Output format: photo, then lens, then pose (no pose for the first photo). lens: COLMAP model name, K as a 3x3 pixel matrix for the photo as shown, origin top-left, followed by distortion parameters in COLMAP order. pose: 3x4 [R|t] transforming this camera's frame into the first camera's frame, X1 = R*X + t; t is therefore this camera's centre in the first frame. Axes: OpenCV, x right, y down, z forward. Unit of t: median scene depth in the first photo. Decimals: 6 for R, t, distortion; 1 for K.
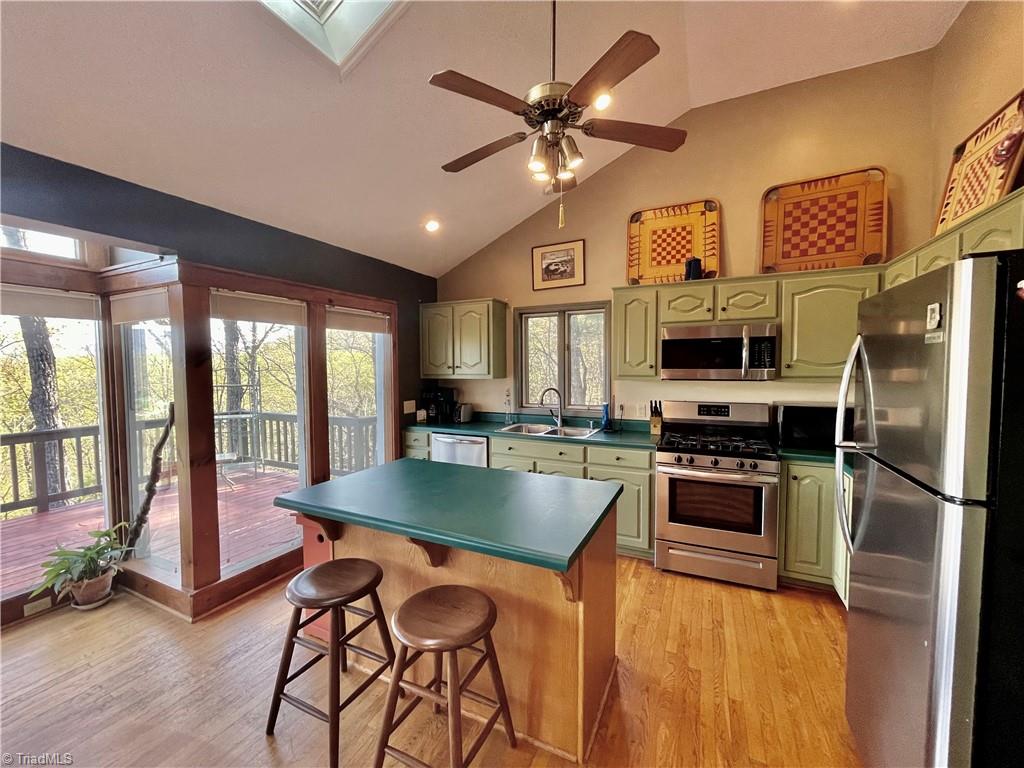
lens RADIAL K [[412.4, 0, 507.5], [0, 412.4, 385.2], [0, 0, 1]] dist [-0.000645, -0.000202]
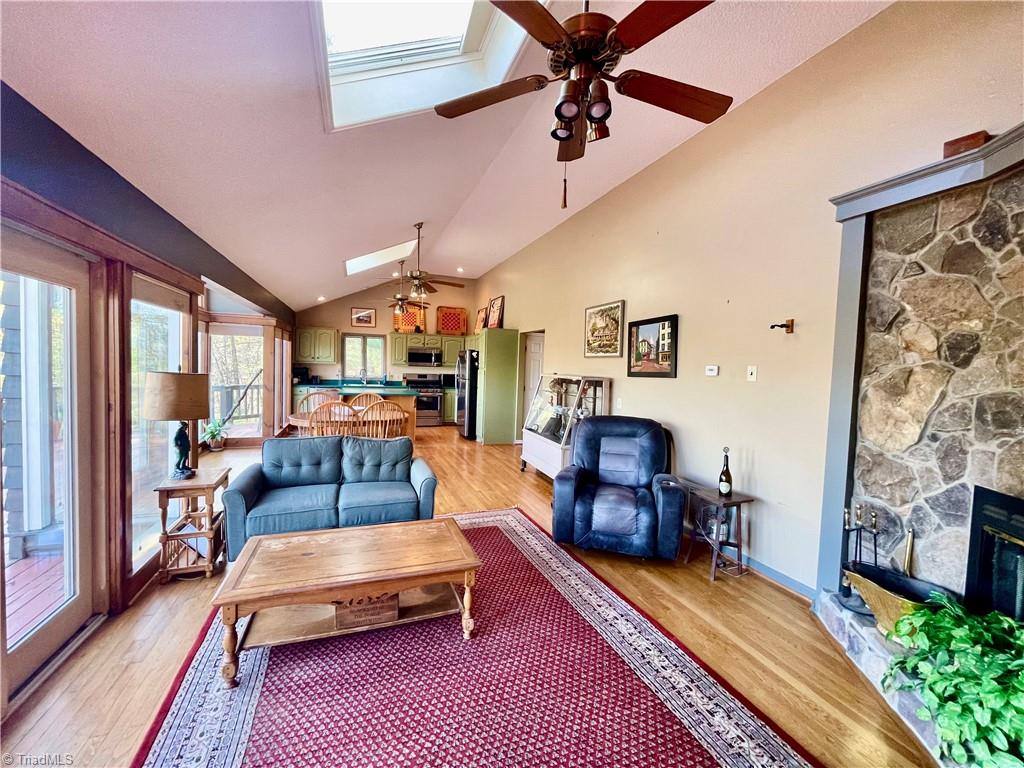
lens RADIAL K [[412.4, 0, 507.5], [0, 412.4, 385.2], [0, 0, 1]] dist [-0.000645, -0.000202]
pose [[0.698857, -0.006881, 0.715229, -1.200740], [-0.002223, 0.999928, 0.011792, 0.086761], [-0.715258, -0.009831, 0.698791, -1.519909]]
